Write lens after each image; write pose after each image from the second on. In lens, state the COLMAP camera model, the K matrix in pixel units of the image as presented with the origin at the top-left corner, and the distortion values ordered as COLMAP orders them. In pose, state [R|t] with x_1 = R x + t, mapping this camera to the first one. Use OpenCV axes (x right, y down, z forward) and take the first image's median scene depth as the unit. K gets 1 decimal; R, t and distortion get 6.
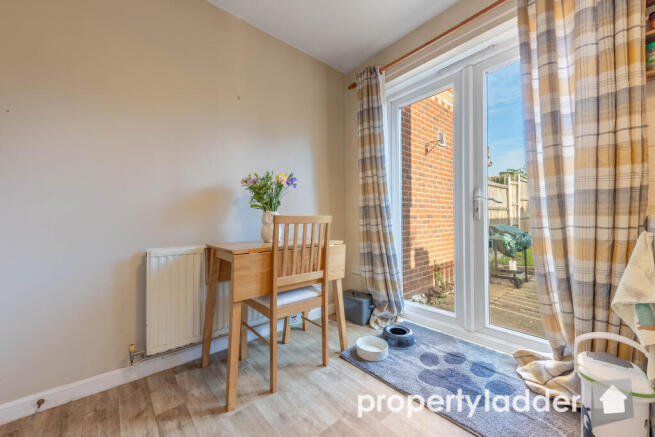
lens RADIAL K [[252.9, 0, 327.5], [0, 252.9, 218.5], [0, 0, 1]] dist [0.018947, 0.000009]
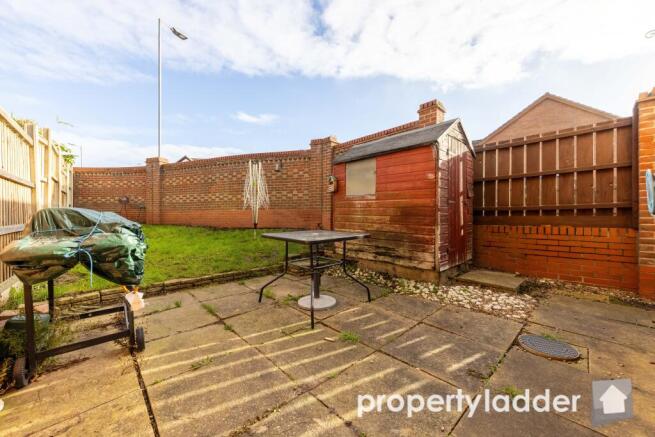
lens RADIAL K [[252.9, 0, 327.5], [0, 252.9, 218.5], [0, 0, 1]] dist [0.018947, 0.000009]
pose [[-0.019471, 0.007065, 0.999785, 0.630926], [-0.012754, 0.999892, -0.007315, 0.092813], [-0.999729, -0.012893, -0.019379, 1.542902]]
